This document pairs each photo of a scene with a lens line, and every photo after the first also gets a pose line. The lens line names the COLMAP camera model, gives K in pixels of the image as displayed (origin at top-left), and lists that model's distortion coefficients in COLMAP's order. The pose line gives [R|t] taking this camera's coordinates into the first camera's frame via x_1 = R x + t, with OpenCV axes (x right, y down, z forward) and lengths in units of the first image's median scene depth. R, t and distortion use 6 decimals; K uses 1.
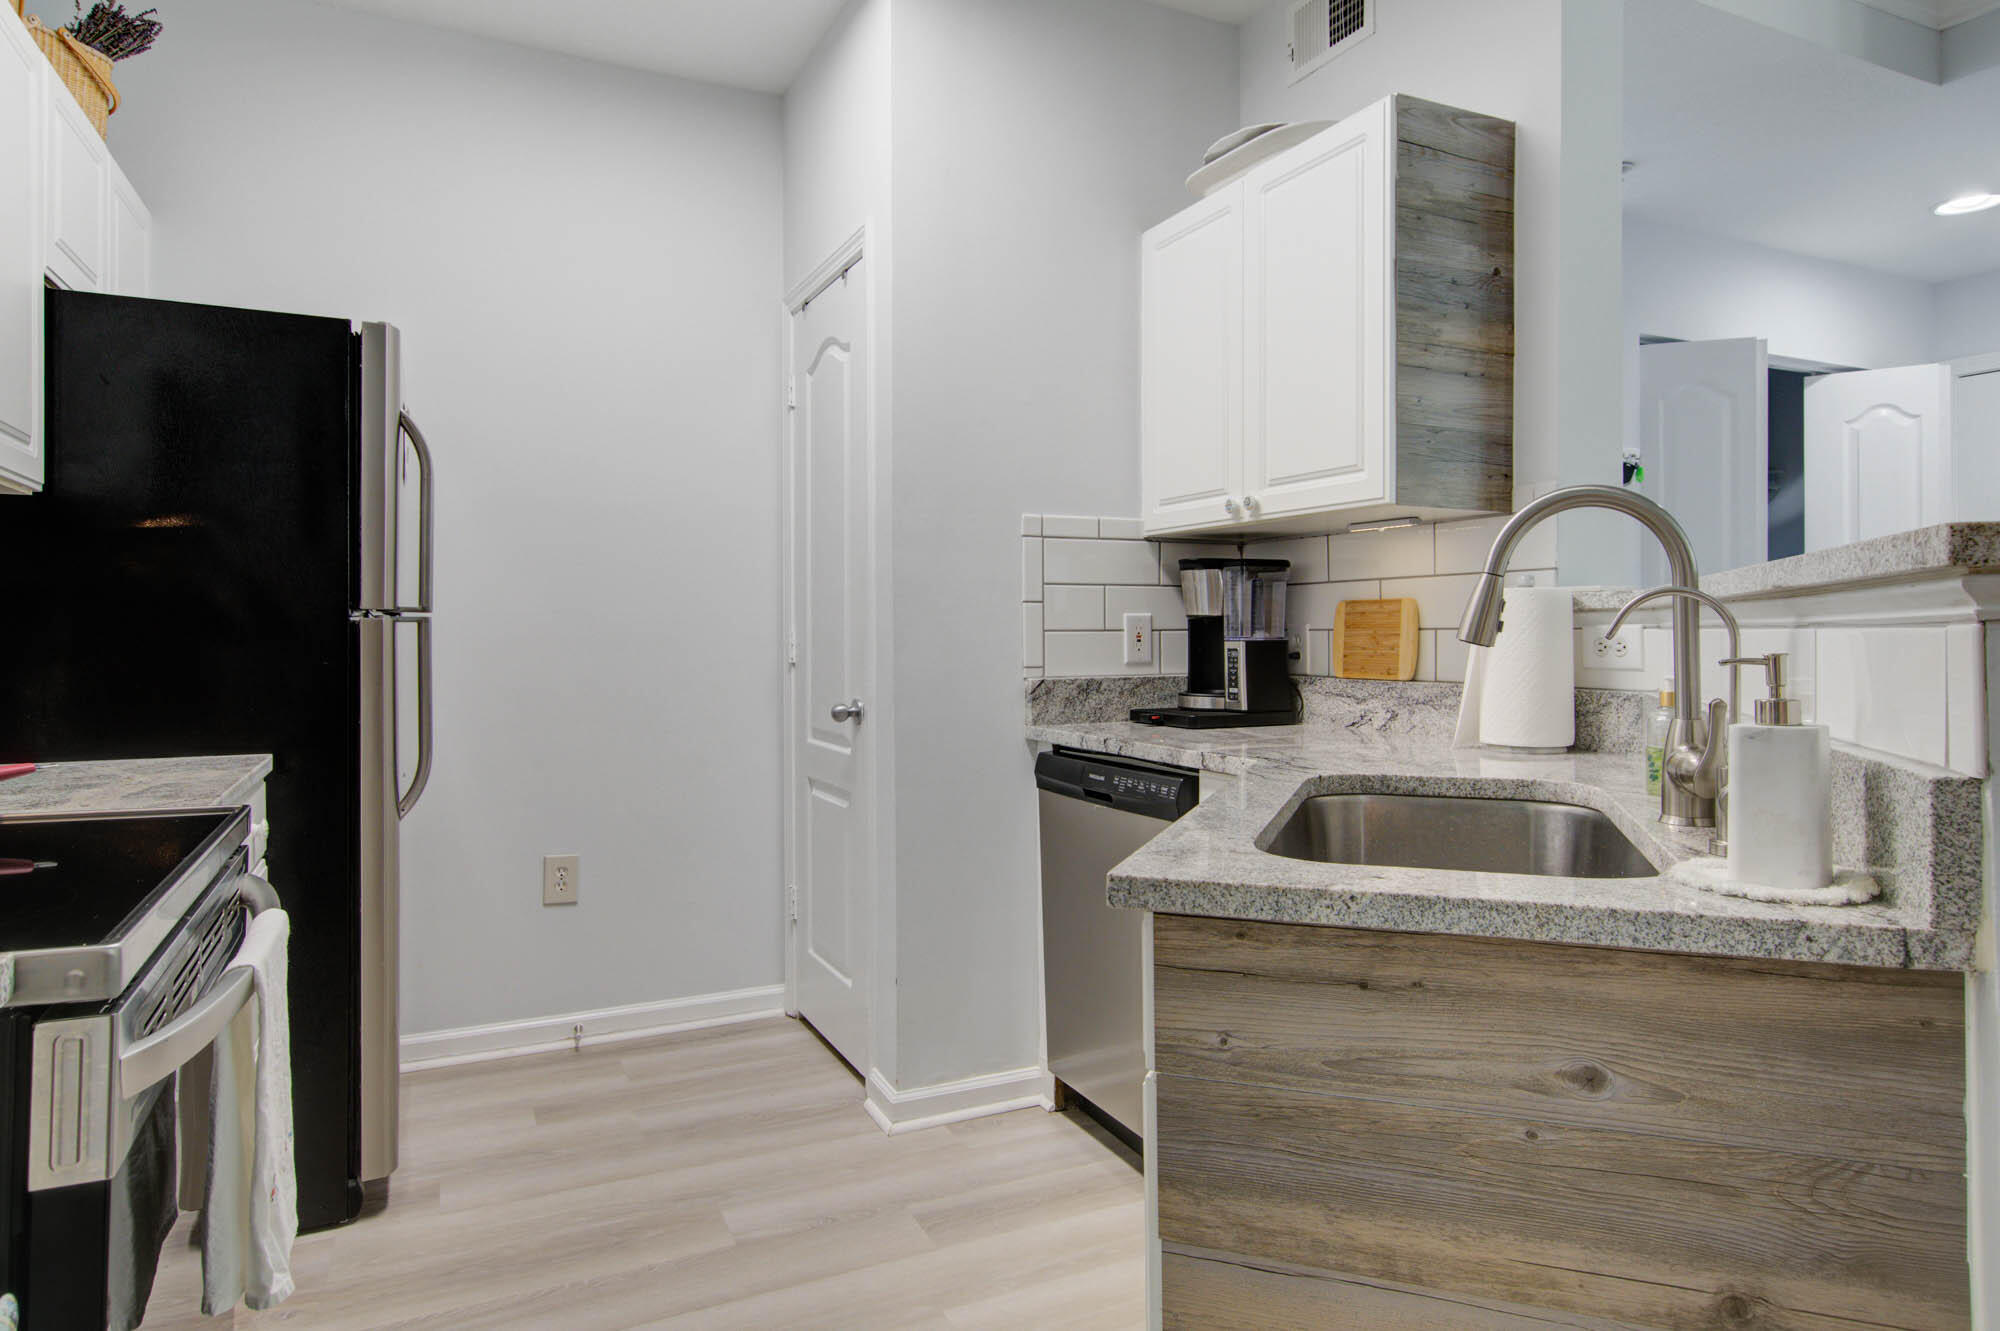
lens RADIAL K [[1183.7, 0, 999.4], [0, 1183.7, 637.6], [0, 0, 1]] dist [0.003875, 0.000608]
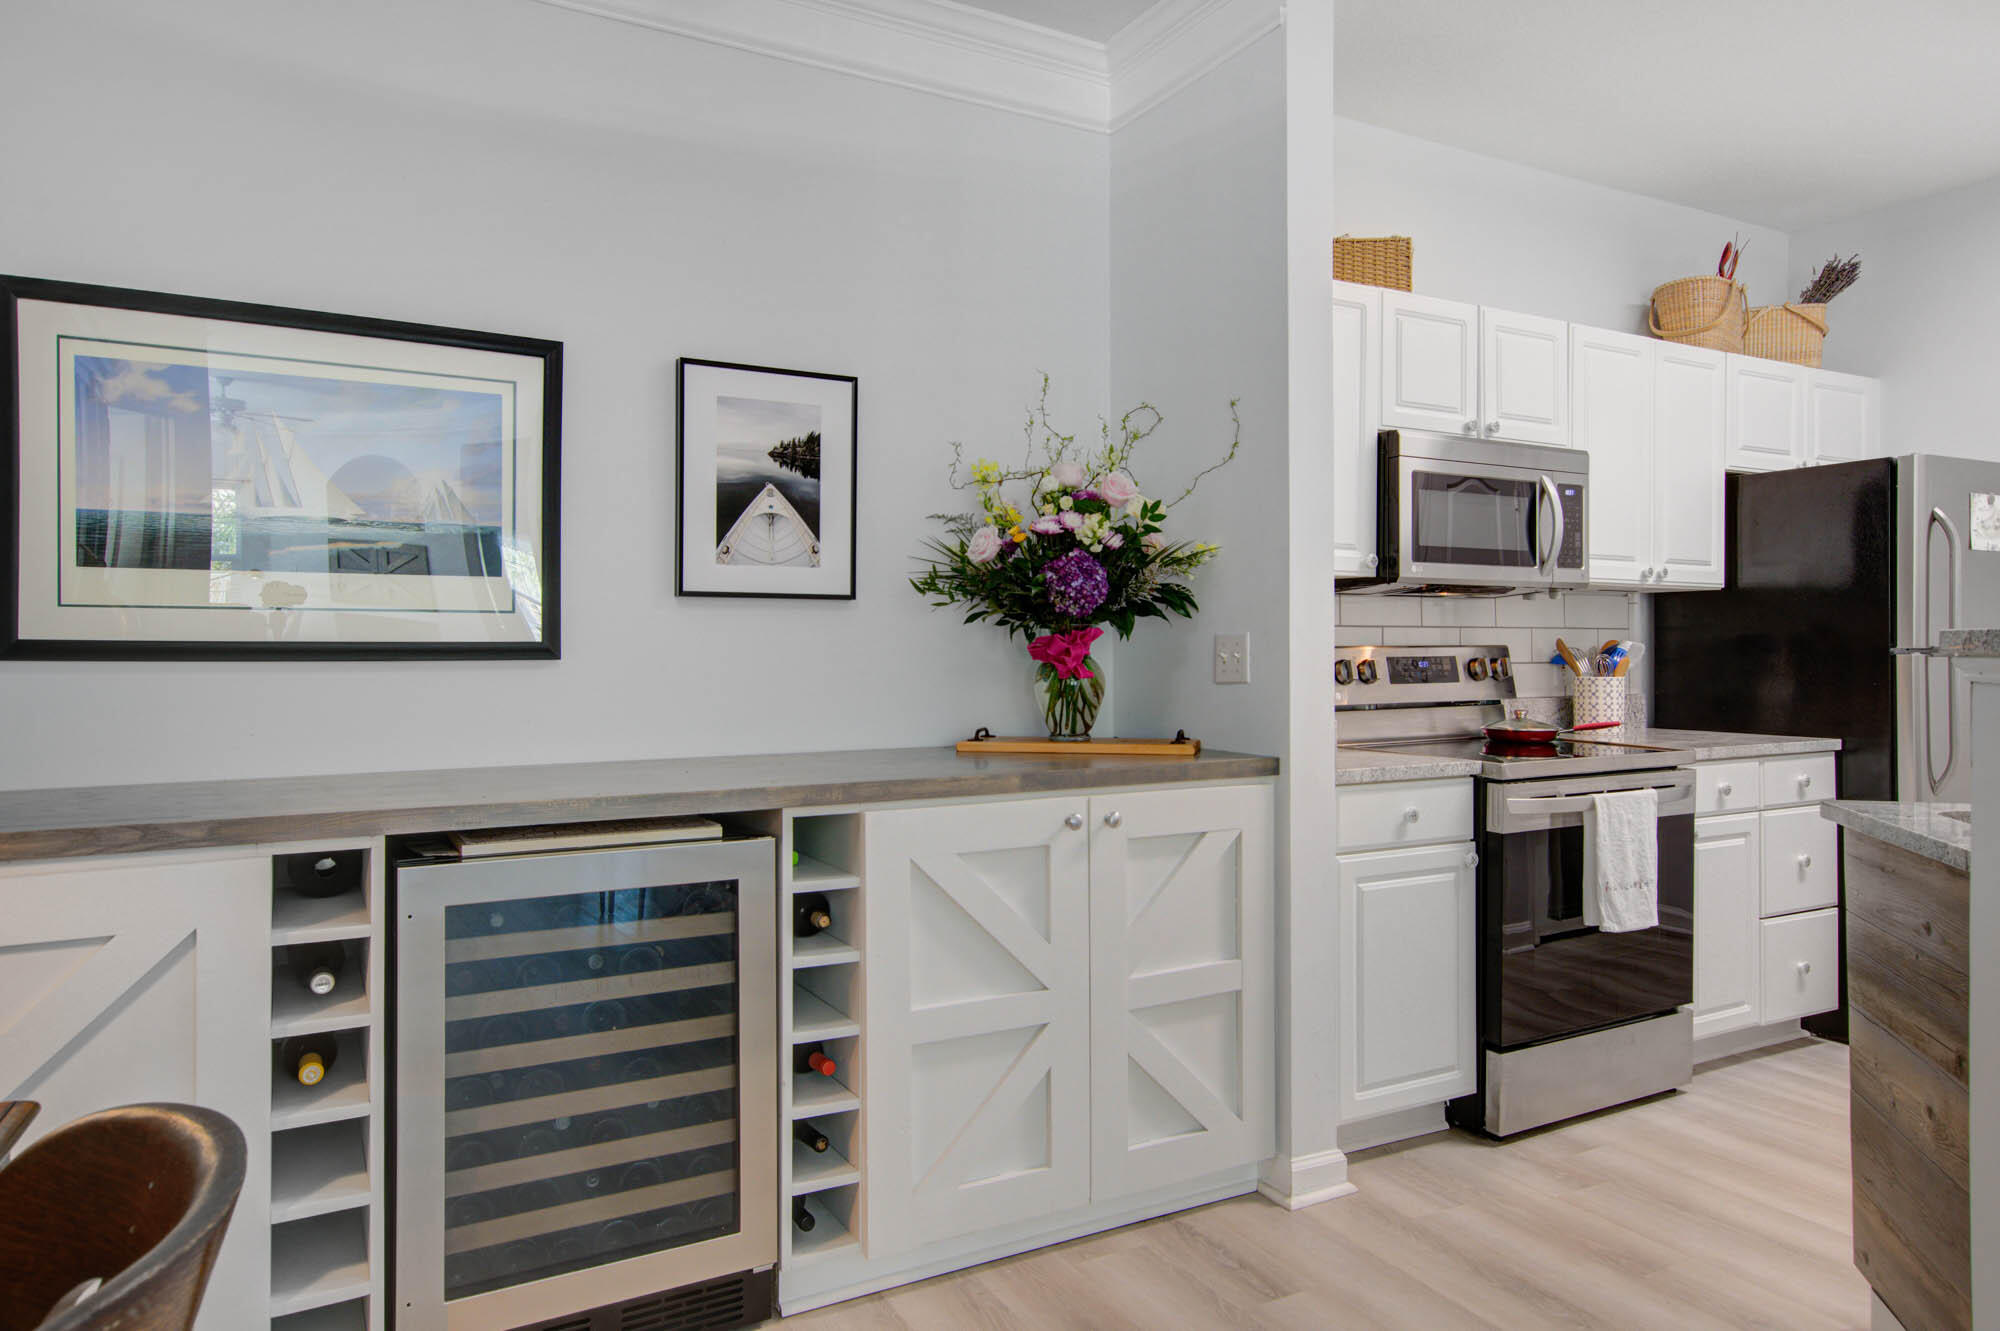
lens RADIAL K [[1289.5, 0, 948.3], [0, 1289.5, 649.0], [0, 0, 1]] dist [-0.008906, 0.001640]
pose [[0.021260, 0.002091, -0.999772, 1.068439], [0.002008, 0.999996, 0.002134, -0.029066], [0.999772, -0.002052, 0.021256, -0.241585]]
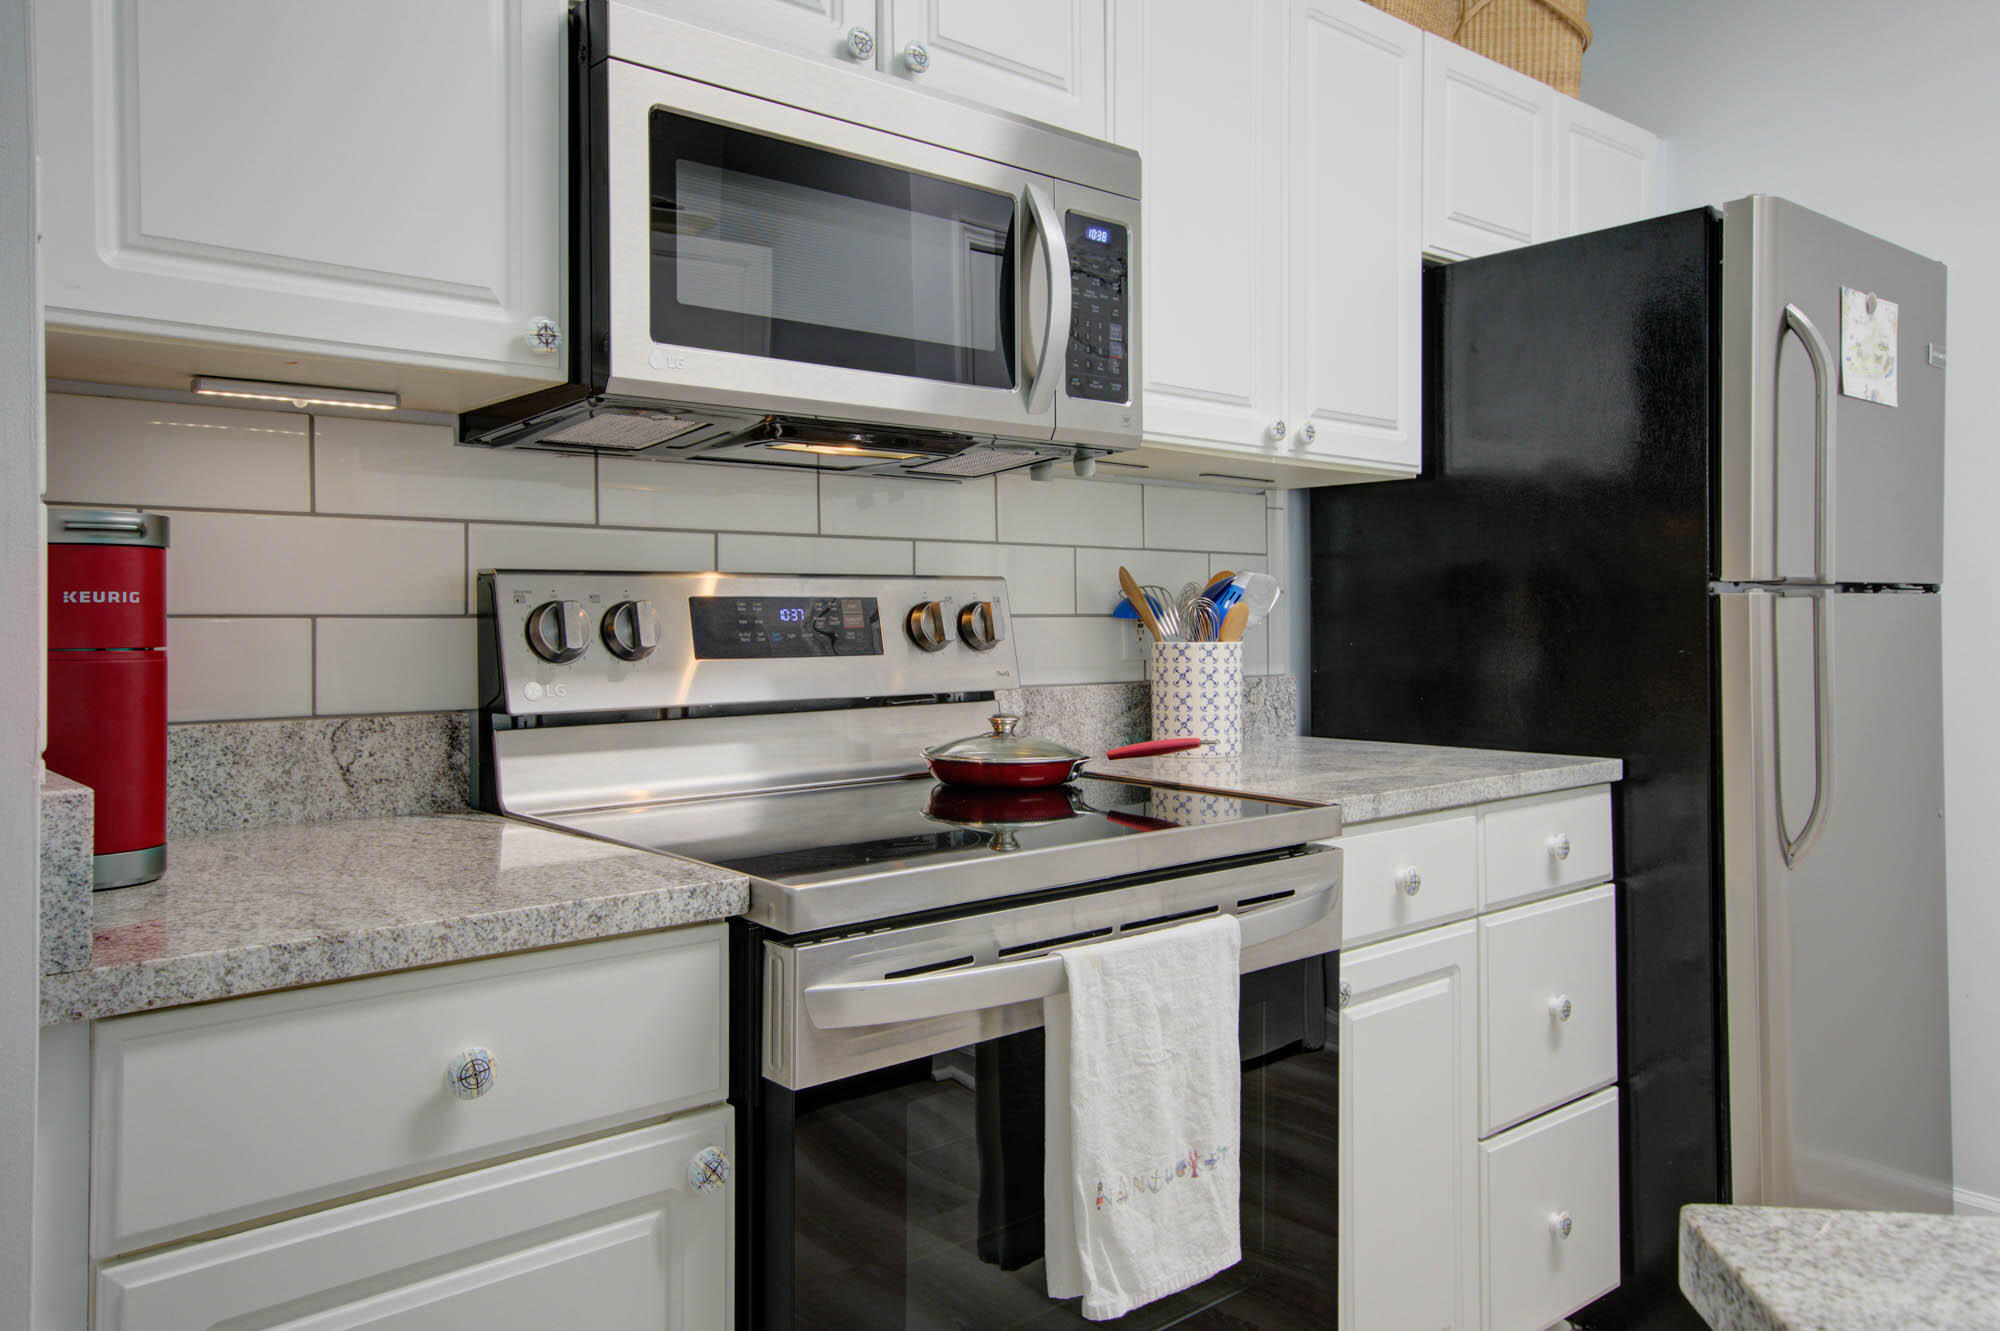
lens RADIAL K [[1438.2, 0, 999.1], [0, 1438.2, 623.3], [0, 0, 1]] dist [-0.000397, 0.004182]
pose [[0.245472, 0.001526, -0.969402, 0.249042], [0.004214, 0.999988, 0.002641, -0.001547], [0.969394, -0.004733, 0.245463, 0.317783]]
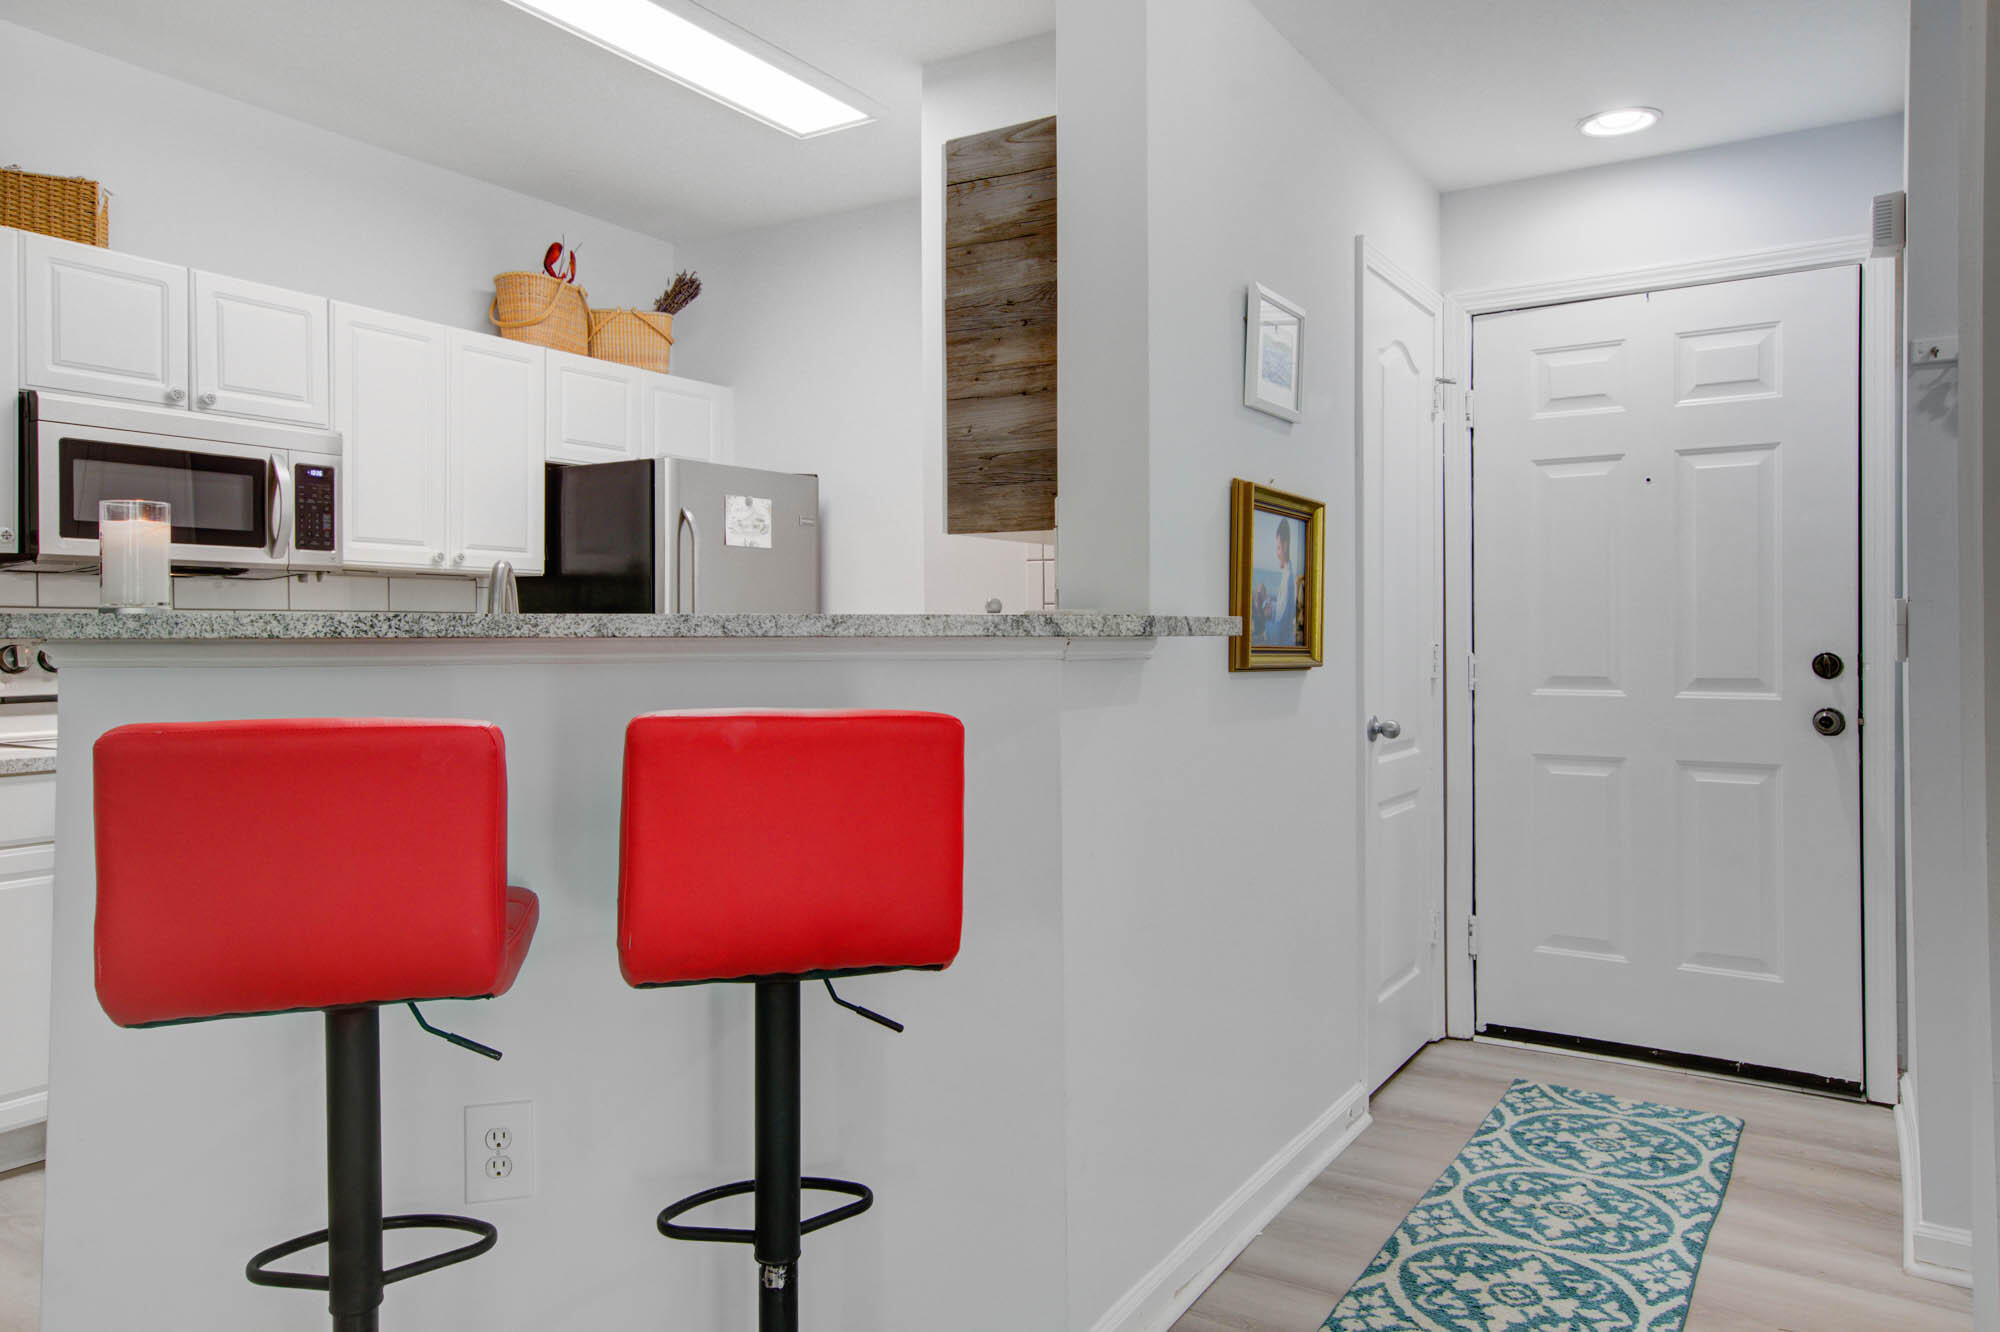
lens RADIAL K [[1388.2, 0, 1025.9], [0, 1388.2, 635.1], [0, 0, 1]] dist [0.000179, 0.035982]
pose [[0.537505, 0.002700, -0.843256, 1.382344], [0.001460, 0.999990, 0.004132, -0.027370], [0.843260, -0.003452, 0.537495, 0.390161]]
